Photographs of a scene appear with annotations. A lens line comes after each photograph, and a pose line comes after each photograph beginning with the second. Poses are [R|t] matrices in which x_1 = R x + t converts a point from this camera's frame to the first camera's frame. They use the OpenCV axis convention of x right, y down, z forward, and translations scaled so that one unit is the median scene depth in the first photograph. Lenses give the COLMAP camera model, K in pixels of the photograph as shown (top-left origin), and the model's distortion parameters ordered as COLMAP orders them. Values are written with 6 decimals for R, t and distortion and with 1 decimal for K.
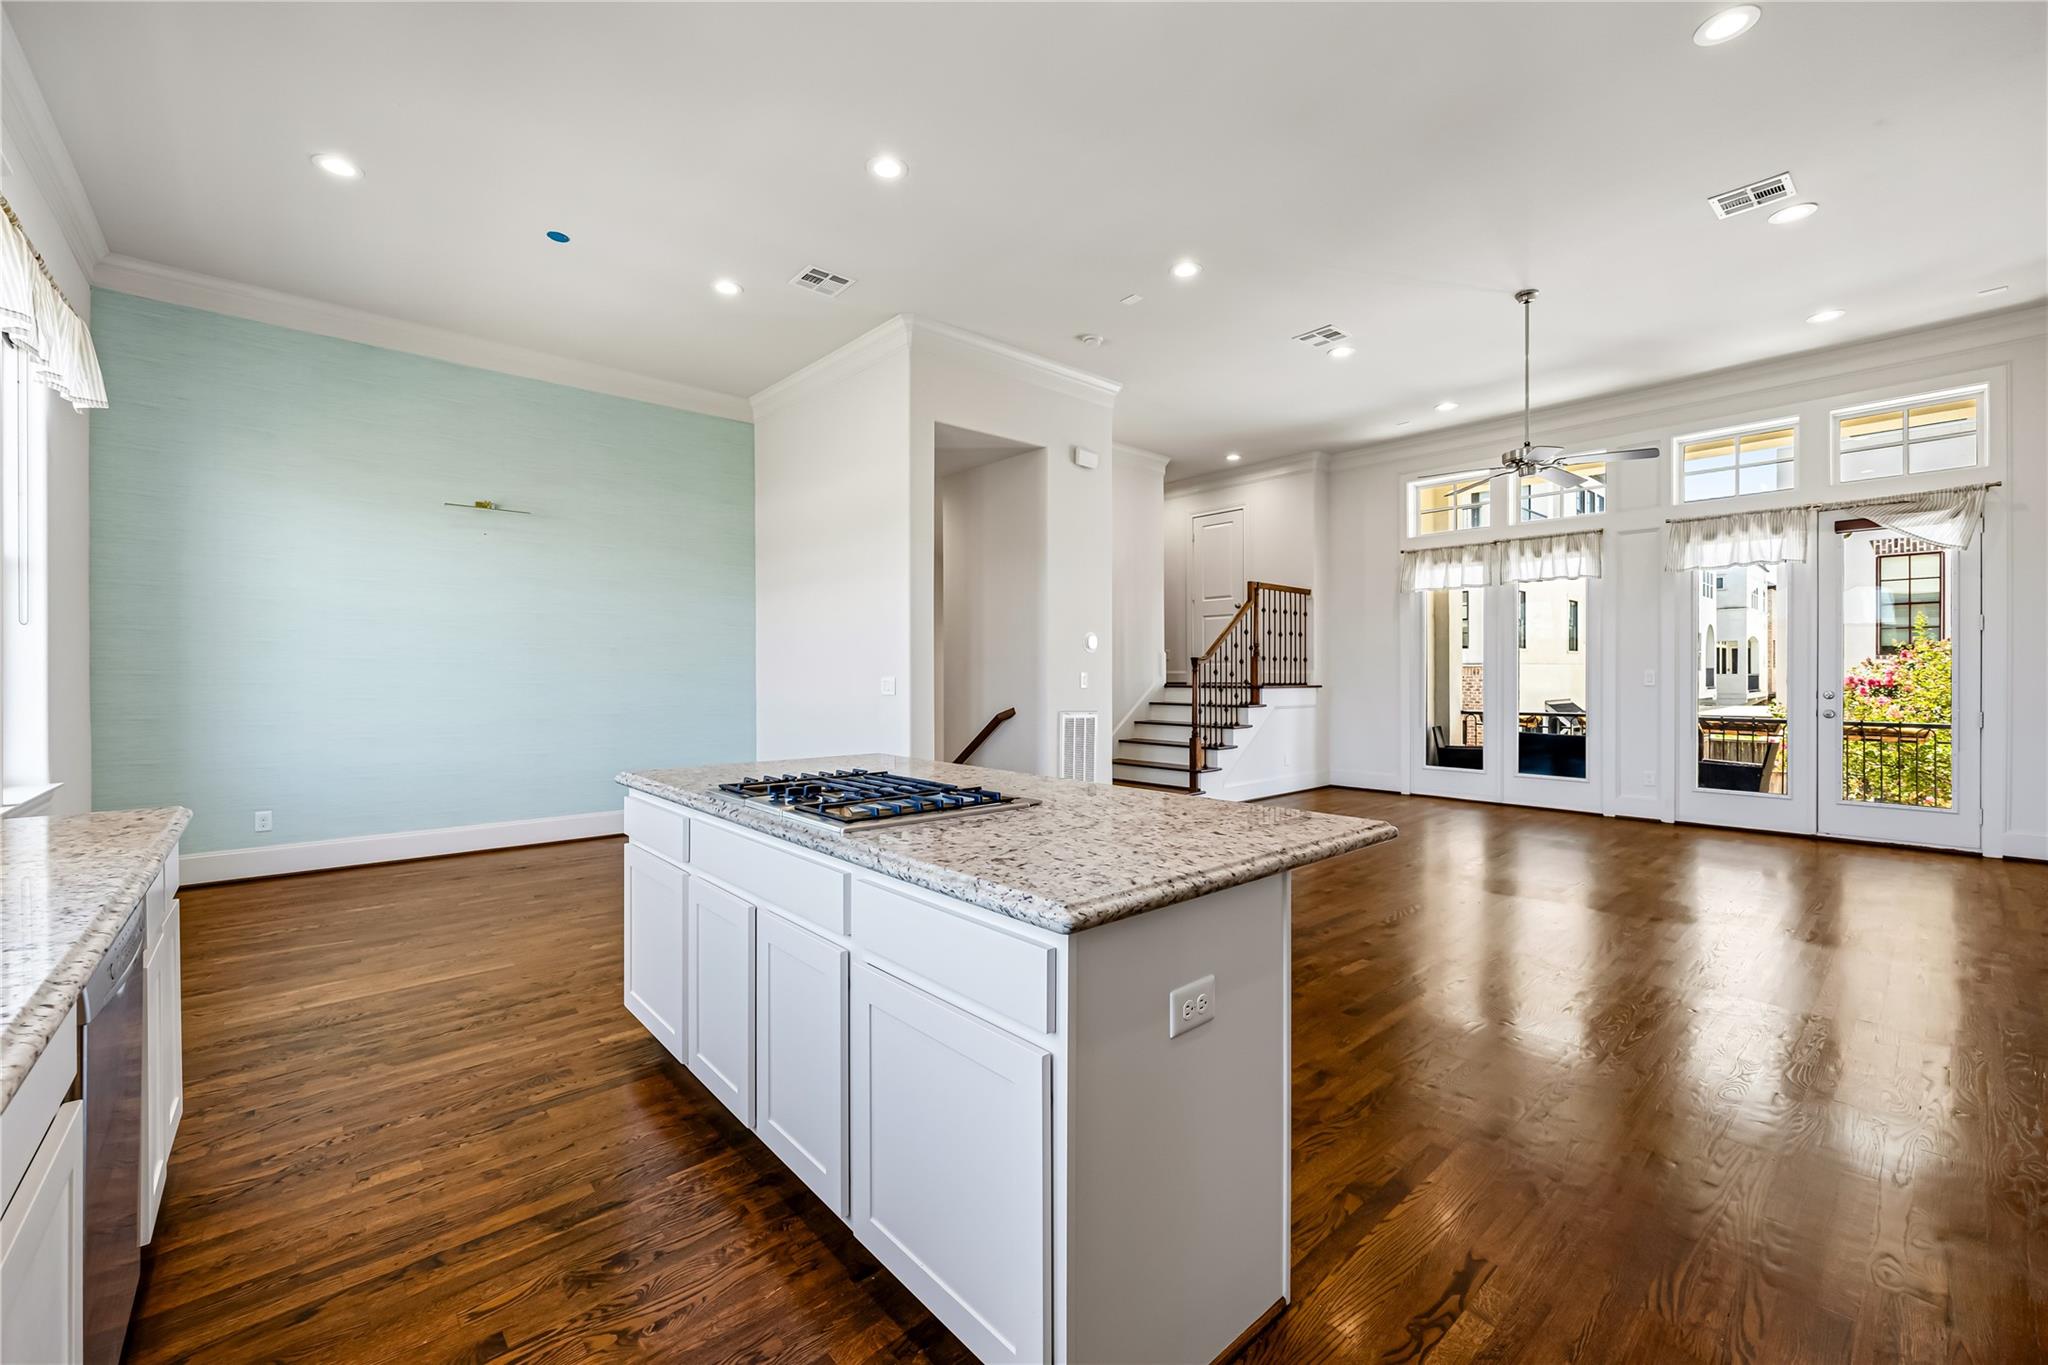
lens RADIAL K [[827.0, 0, 1018.0], [0, 827.0, 673.9], [0, 0, 1]] dist [-0.000225, -0.000198]
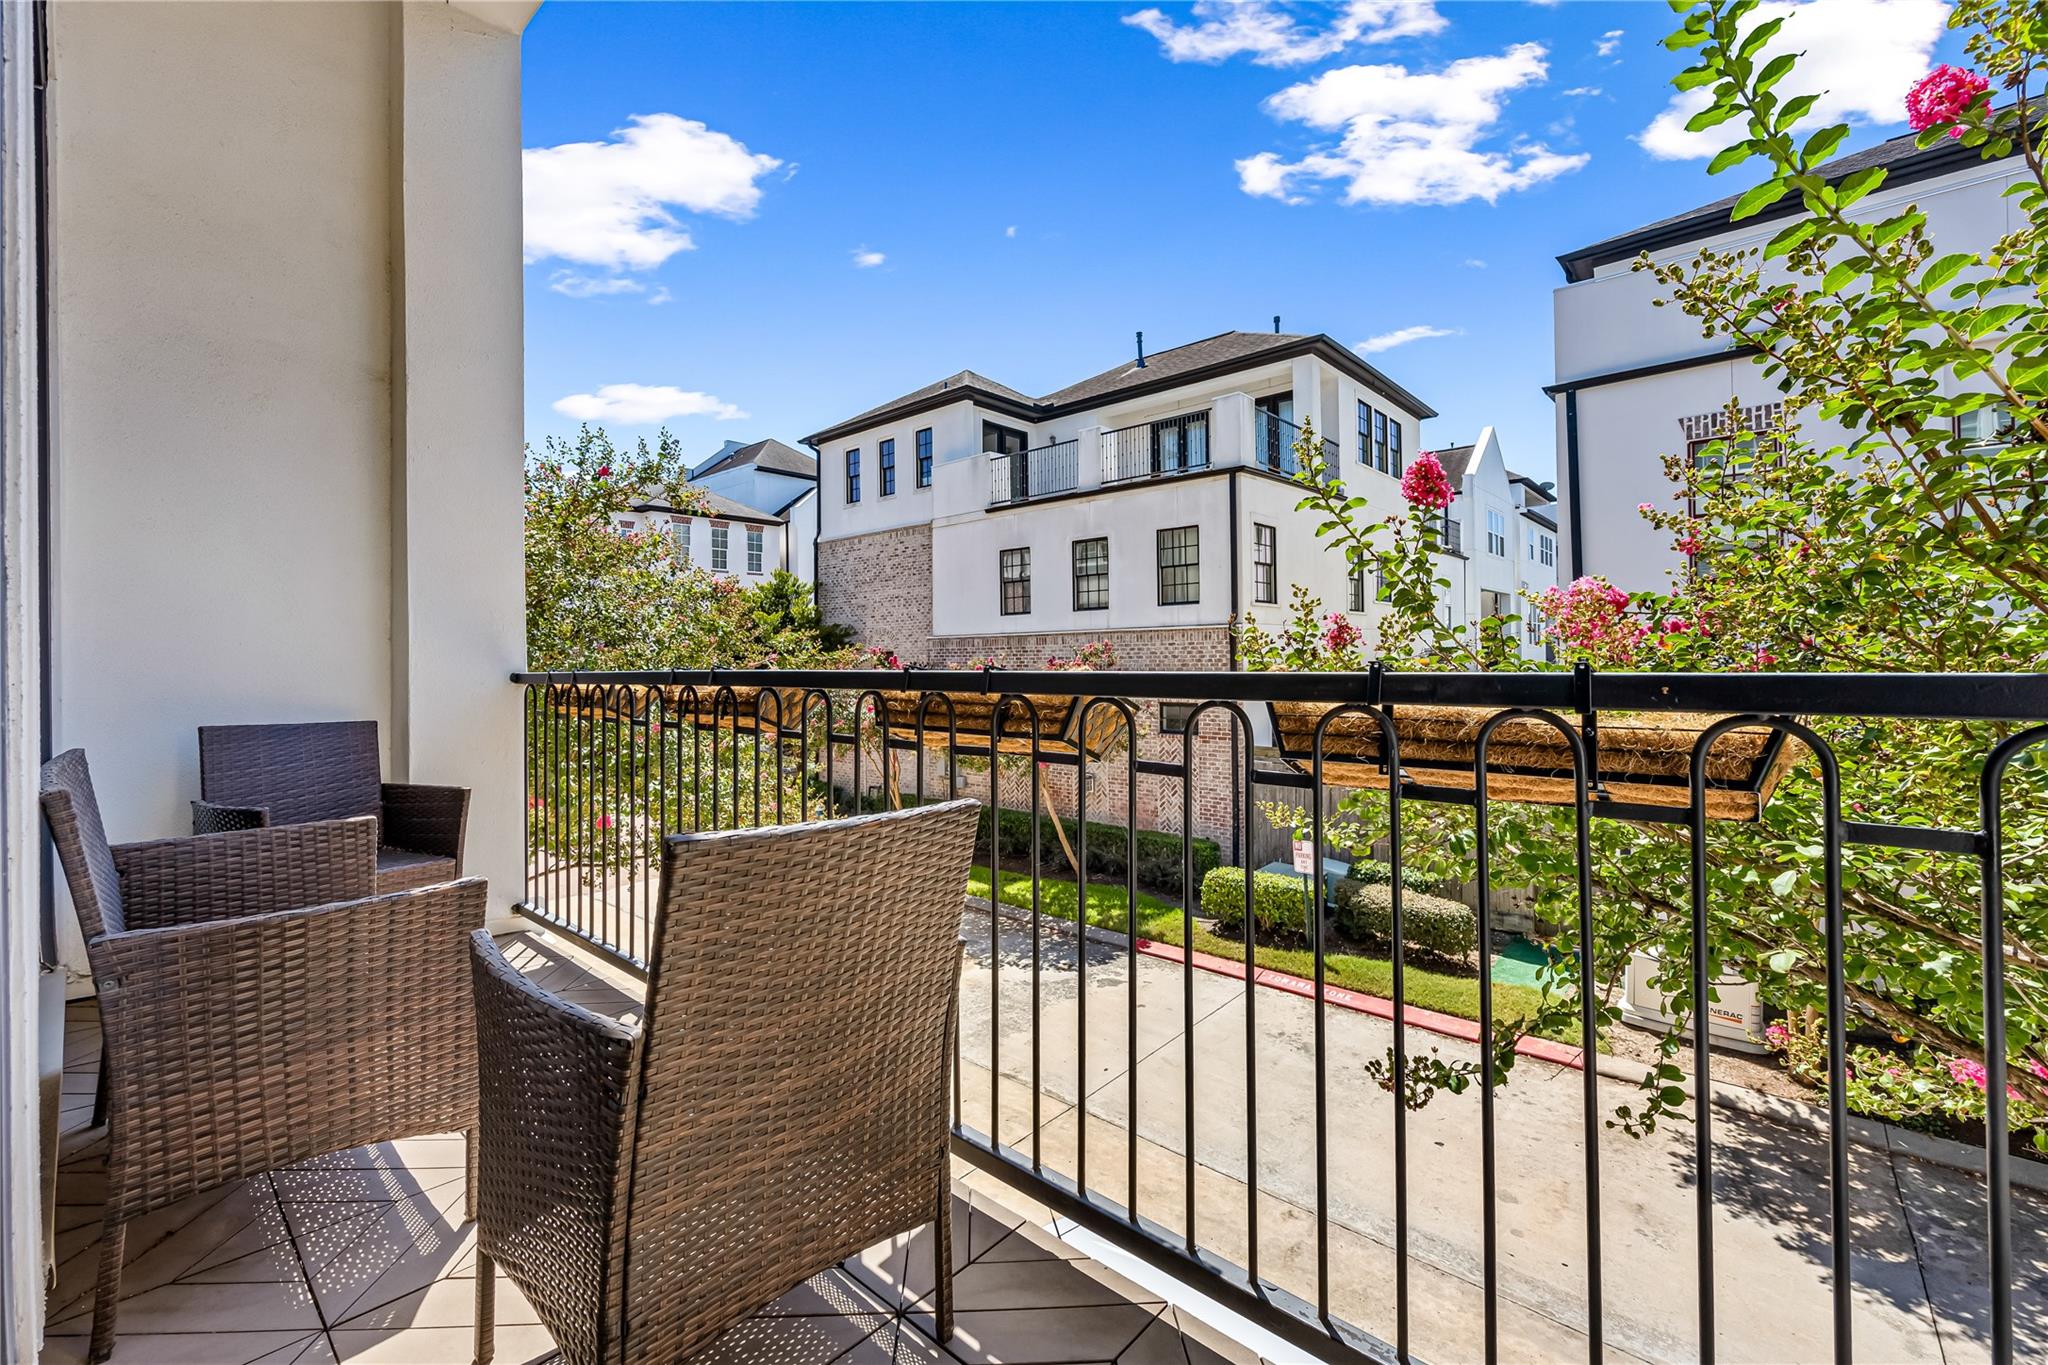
lens RADIAL K [[850.1, 0, 1032.1], [0, 850.1, 654.8], [0, 0, 1]] dist [-0.000389, -0.000071]
pose [[0.992390, -0.008647, 0.122829, 0.892923], [0.009605, 0.999928, -0.007213, 0.052252], [-0.122758, 0.008338, 0.992402, 0.812377]]
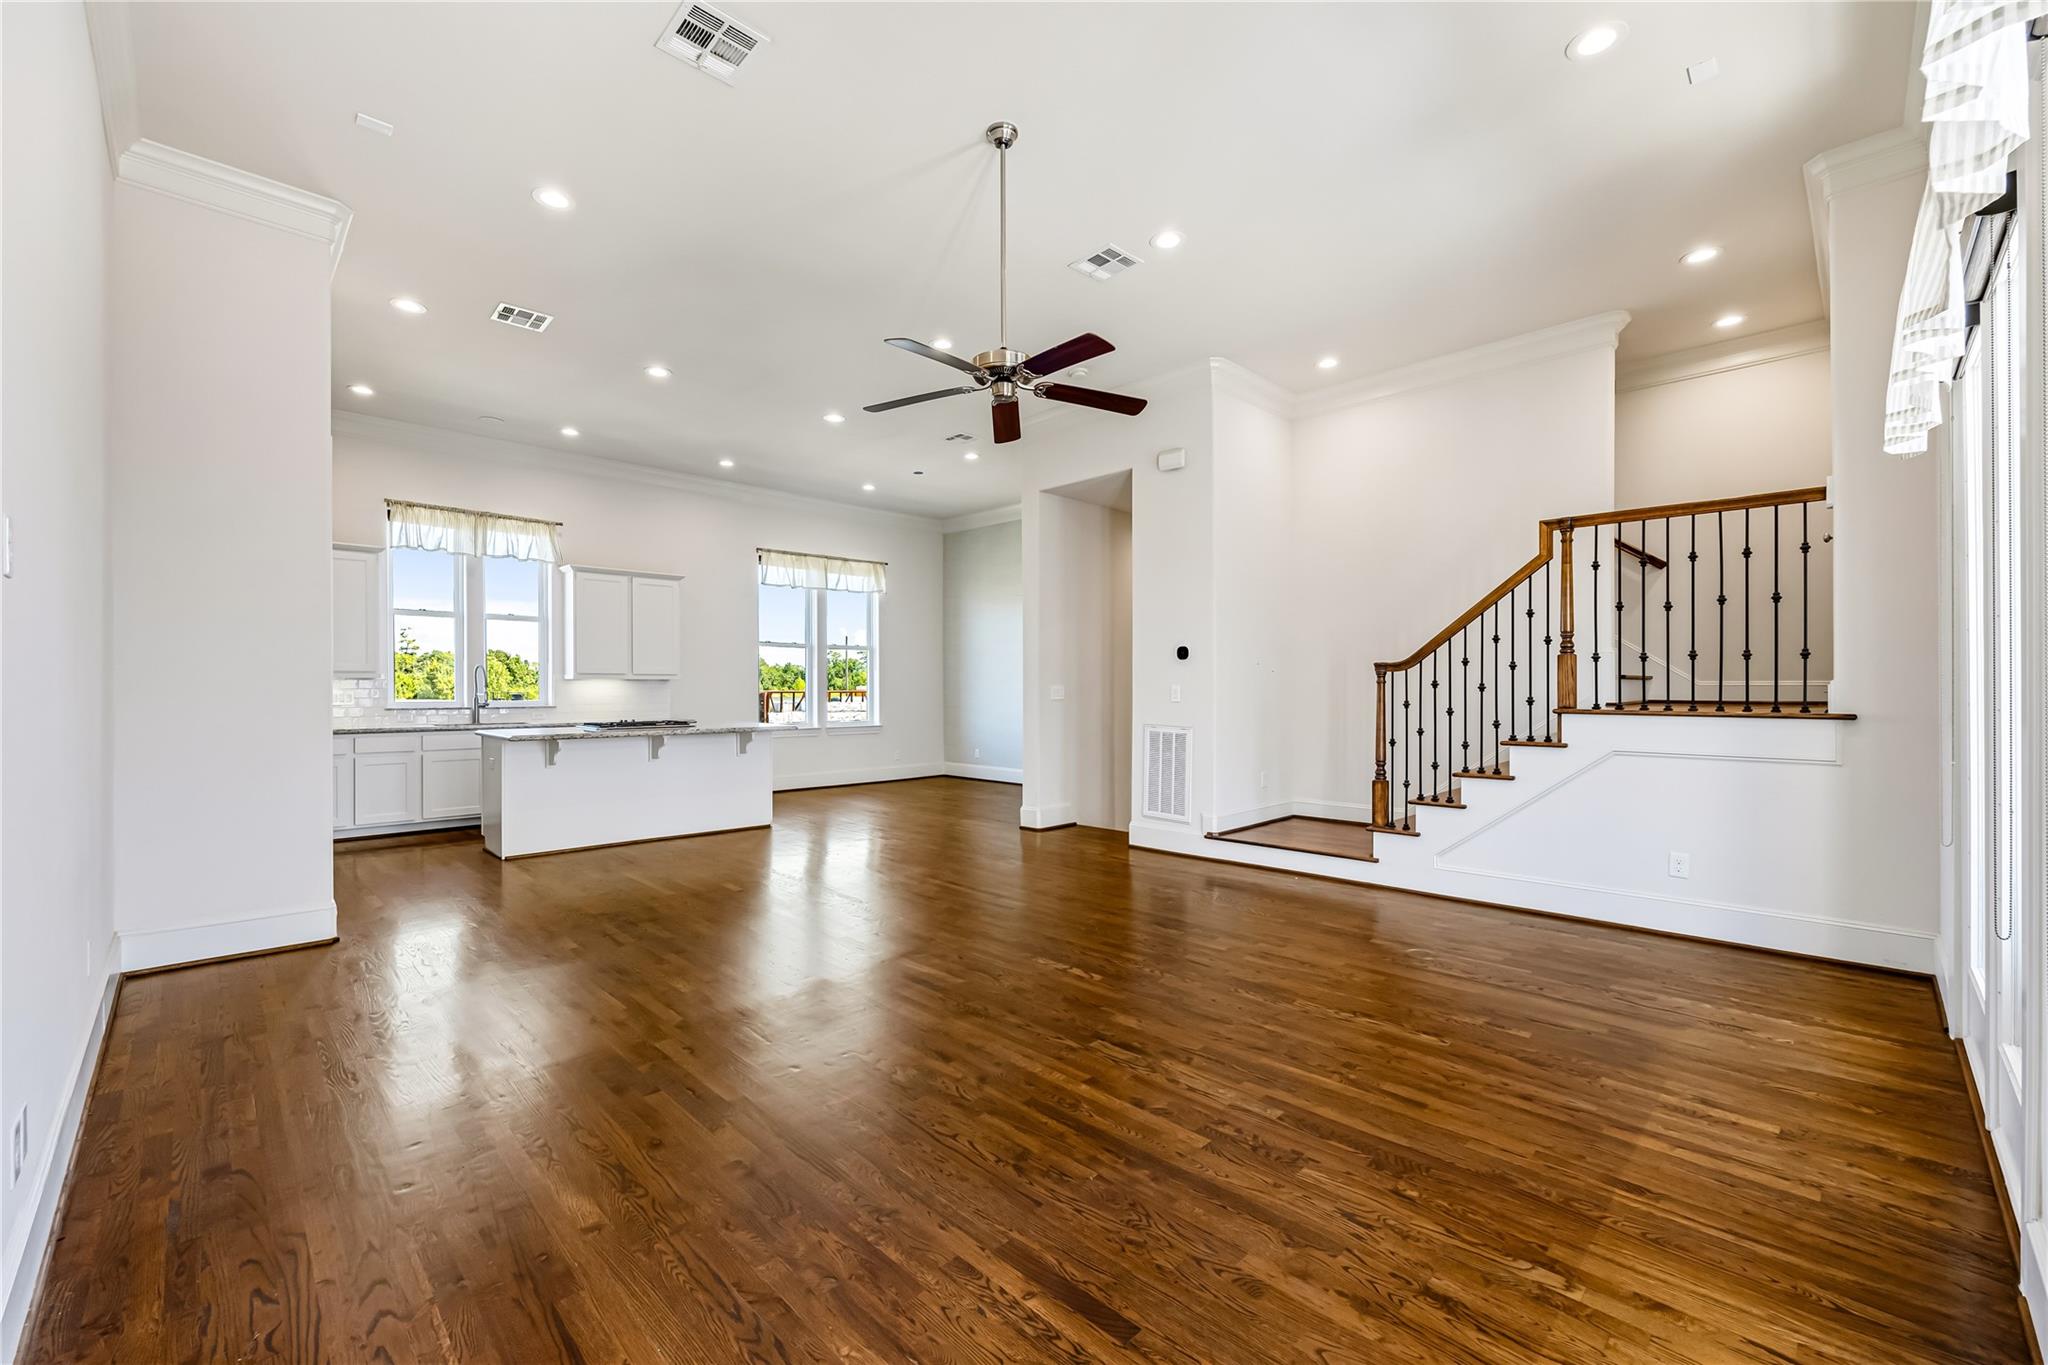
lens RADIAL K [[833.6, 0, 1022.9], [0, 833.6, 691.2], [0, 0, 1]] dist [-0.001573, -0.000406]
pose [[0.057360, 0.003186, -0.998349, 0.912304], [-0.001499, 0.999994, 0.003105, 0.002155], [0.998352, 0.001319, 0.057364, 0.687277]]
